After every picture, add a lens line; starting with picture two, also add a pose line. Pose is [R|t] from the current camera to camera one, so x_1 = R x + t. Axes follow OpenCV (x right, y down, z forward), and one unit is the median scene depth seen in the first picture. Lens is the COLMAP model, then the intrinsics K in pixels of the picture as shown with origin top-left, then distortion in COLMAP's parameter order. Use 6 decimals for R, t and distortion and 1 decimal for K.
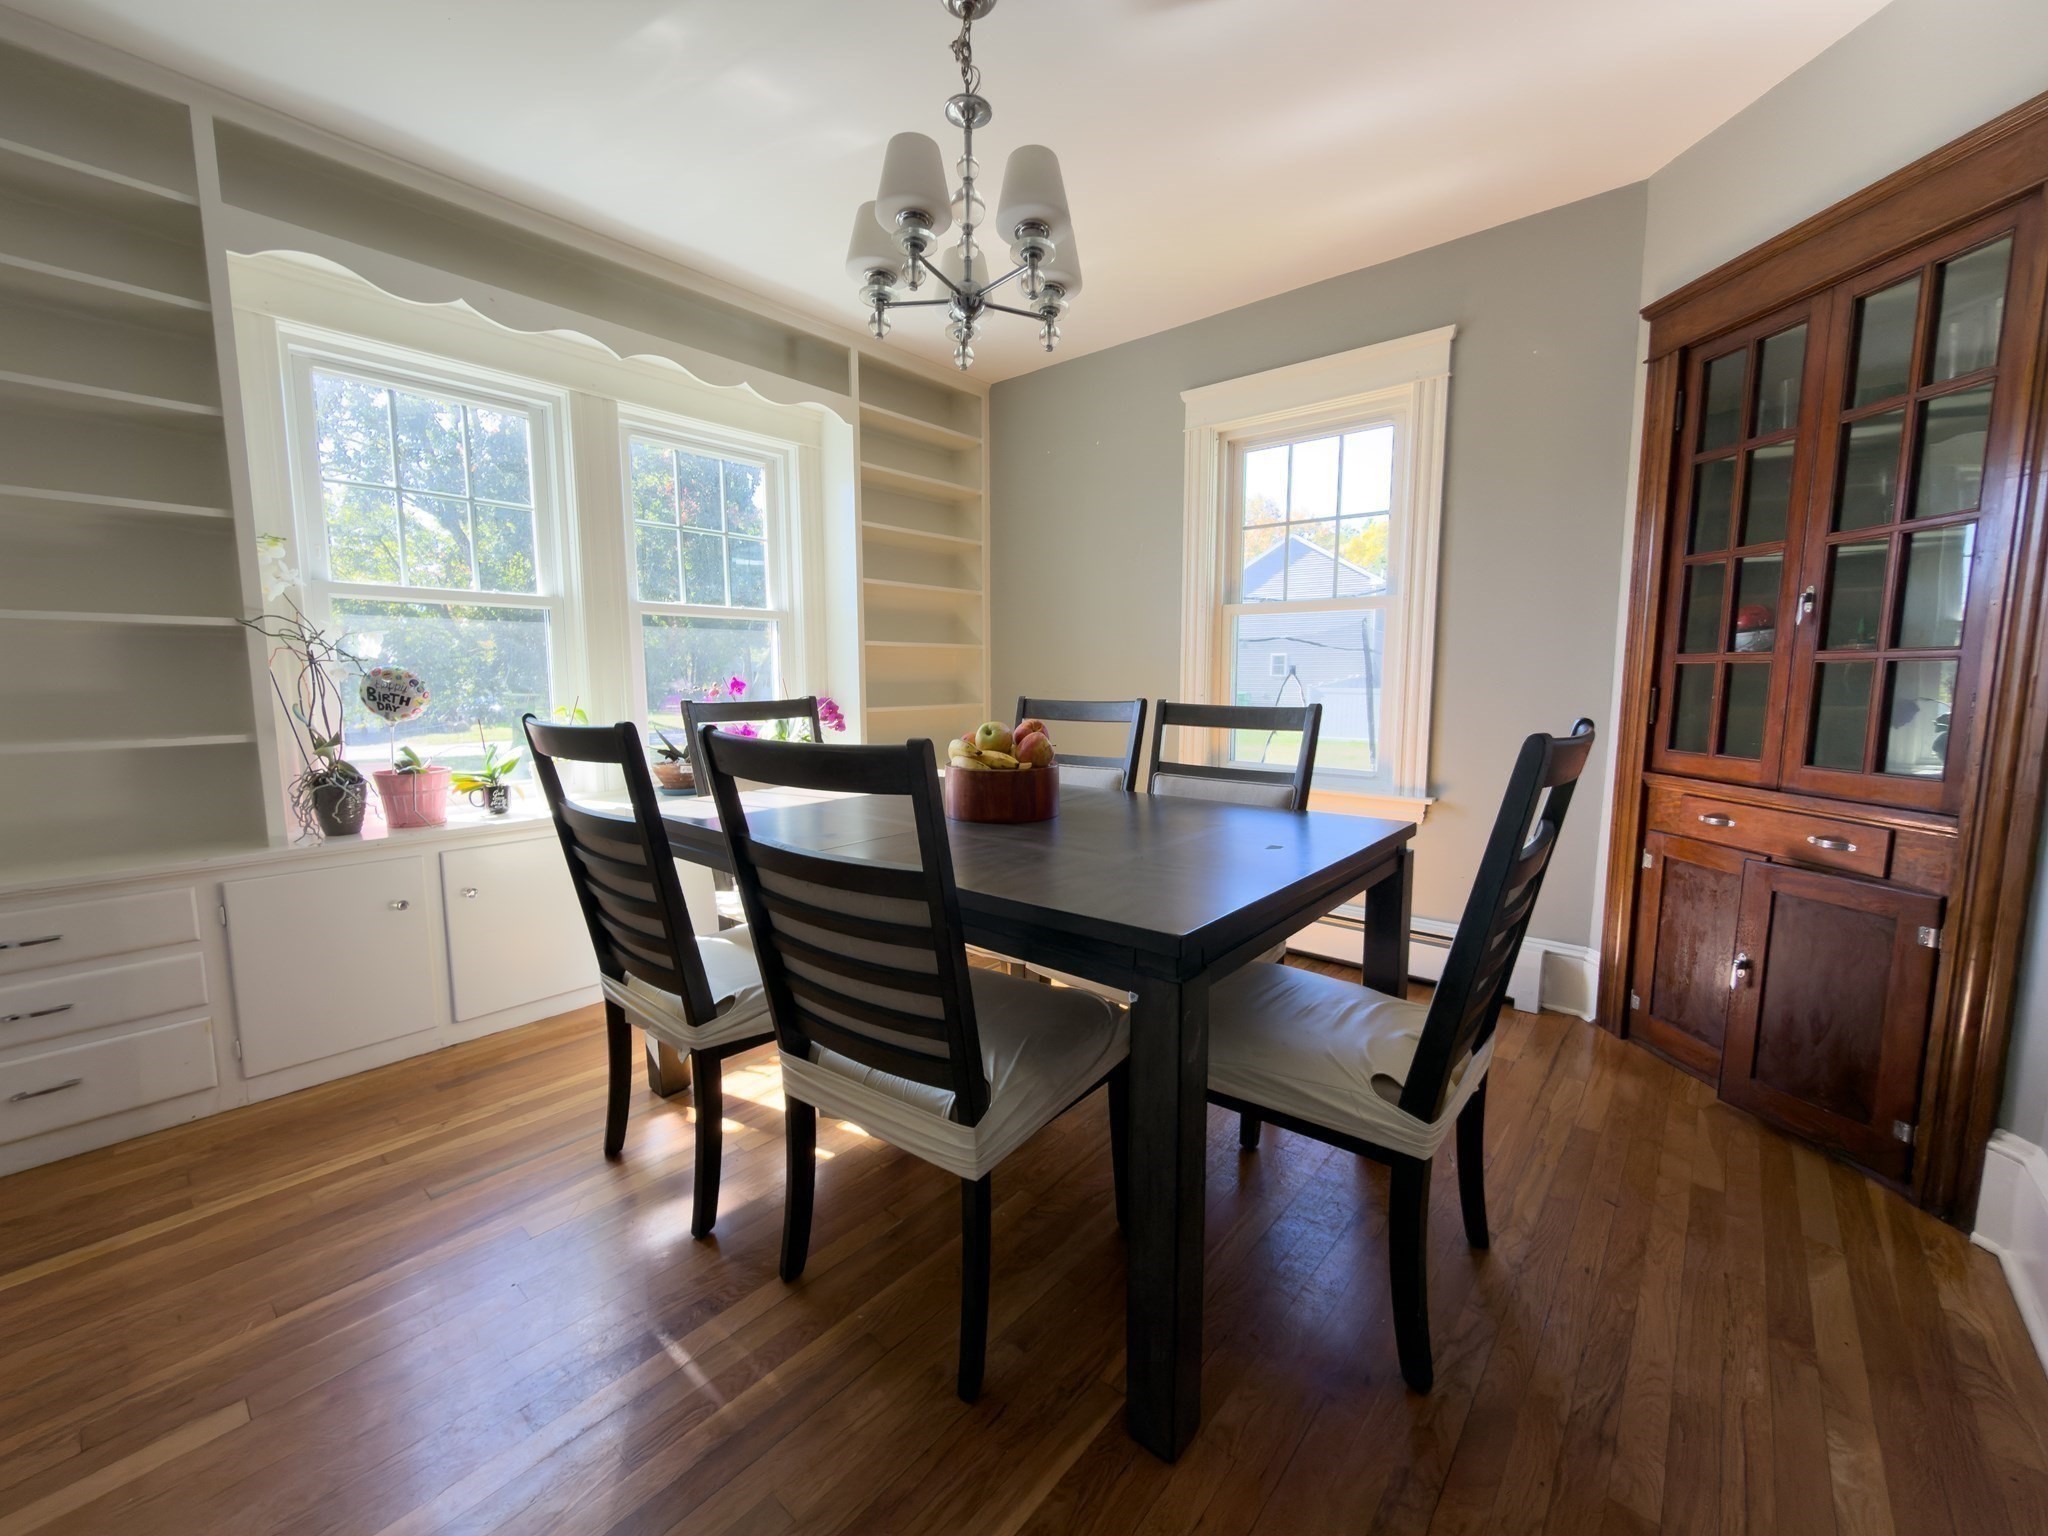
lens RADIAL K [[818.9, 0, 1027.2], [0, 818.9, 766.7], [0, 0, 1]] dist [-0.000988, -0.000062]
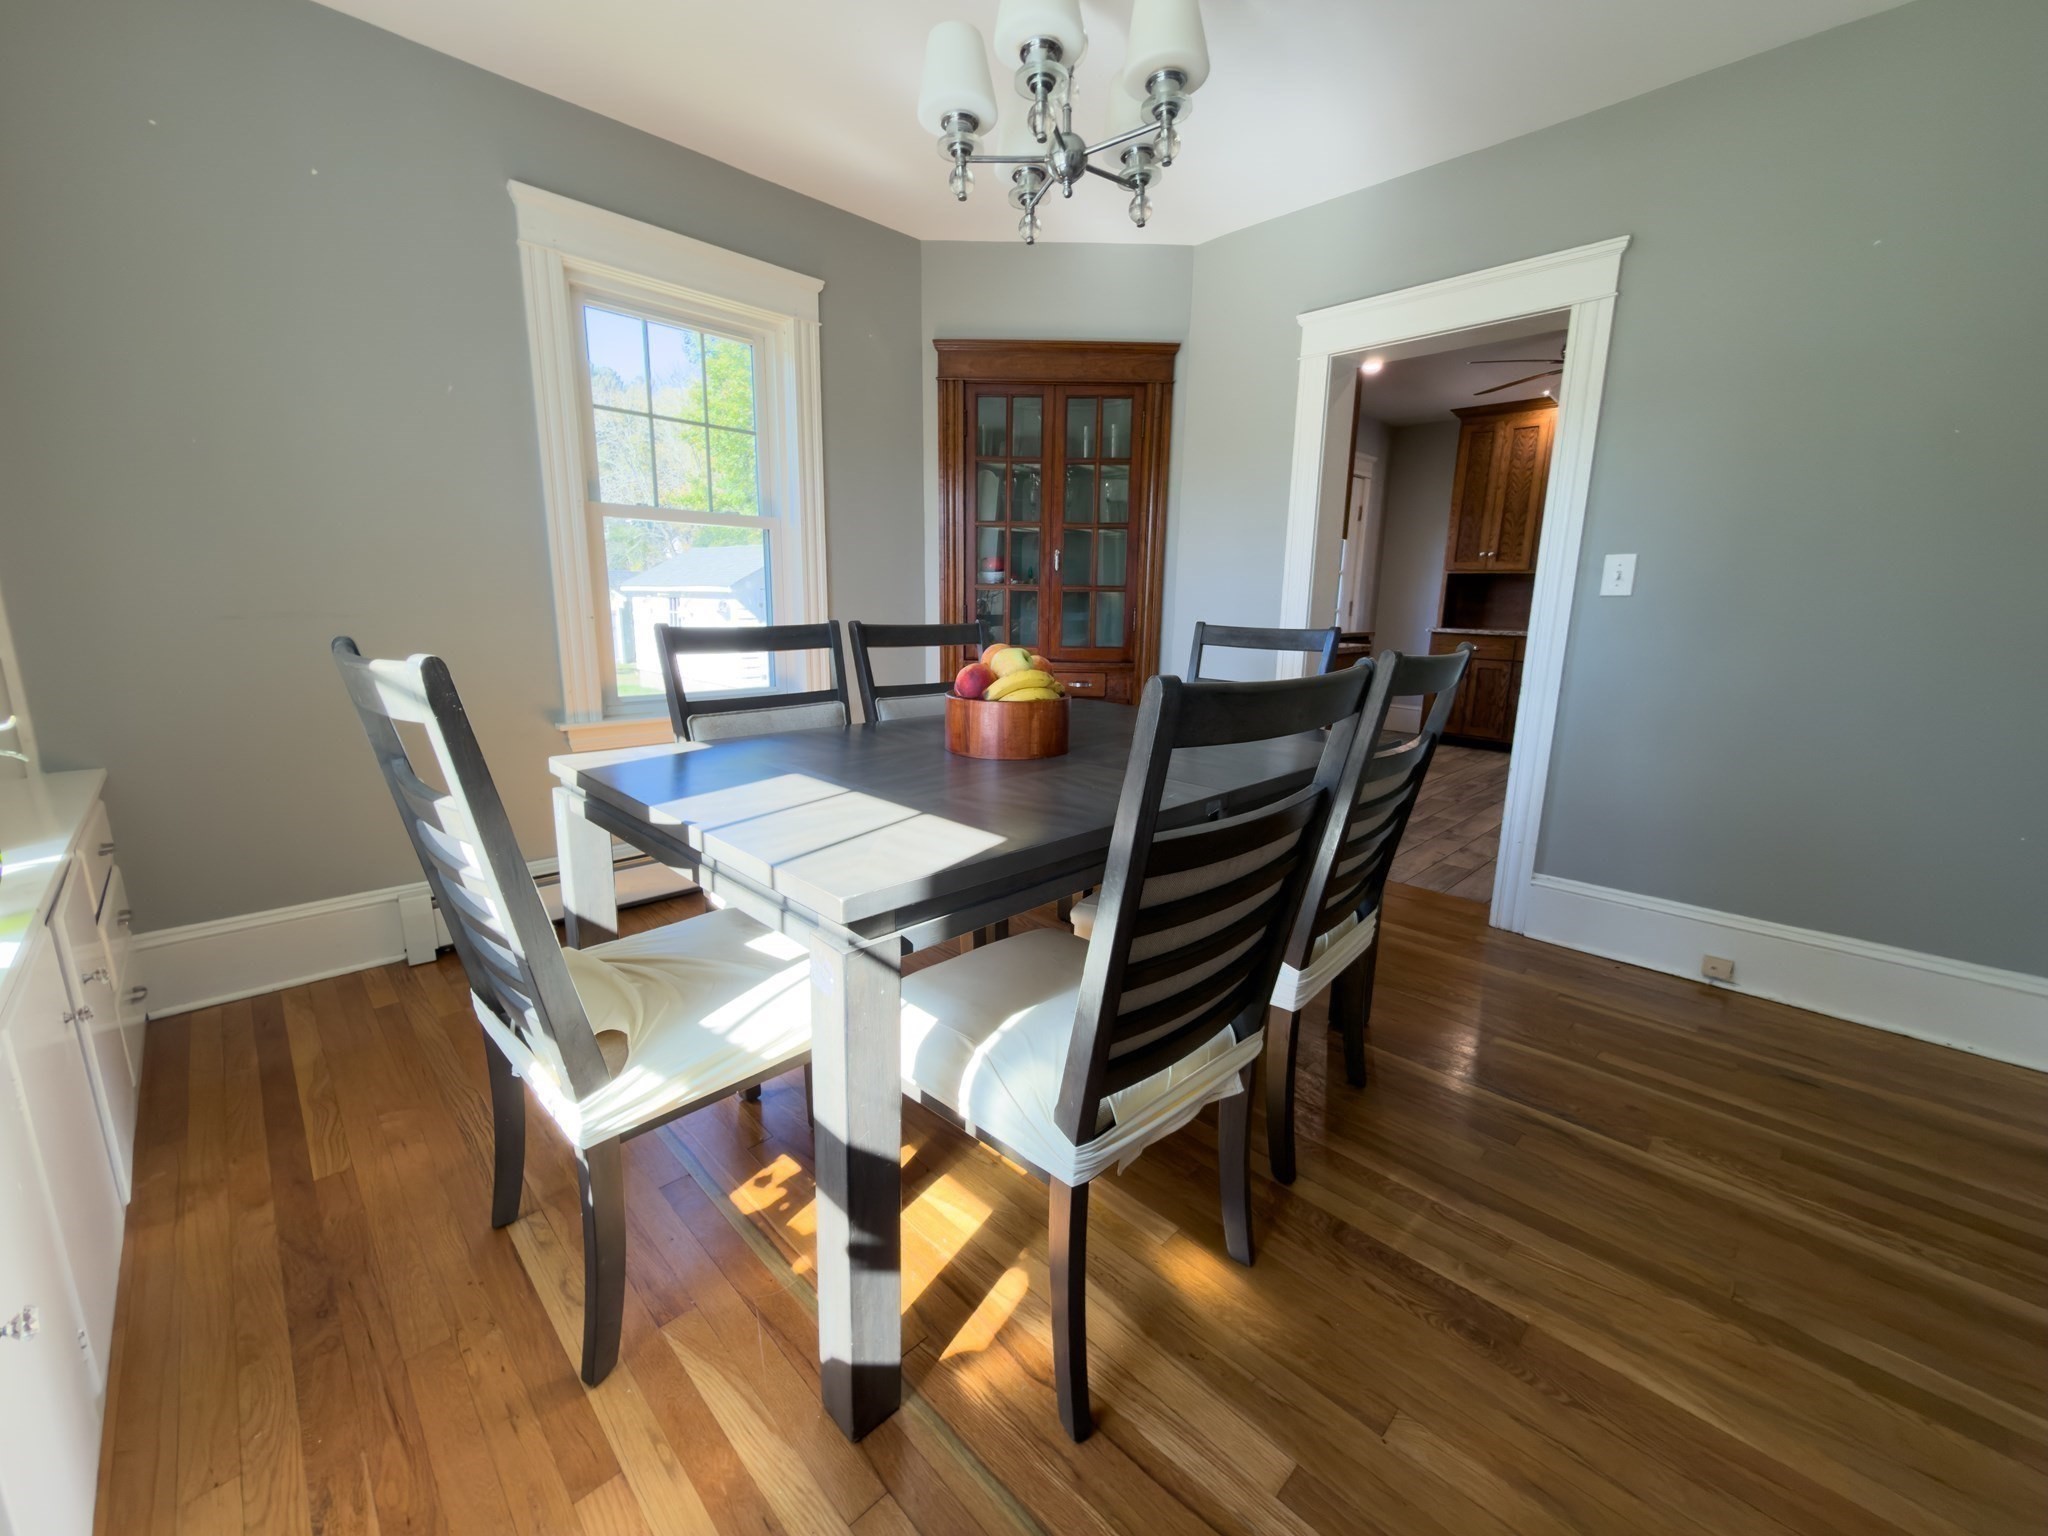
lens RADIAL K [[818.9, 0, 1025.1], [0, 818.9, 773.9], [0, 0, 1]] dist [-0.000988, -0.000062]
pose [[0.087953, -0.197641, 0.976321, -0.583491], [0.101803, 0.976771, 0.188561, -0.051539], [-0.990909, 0.082807, 0.106031, 0.559397]]
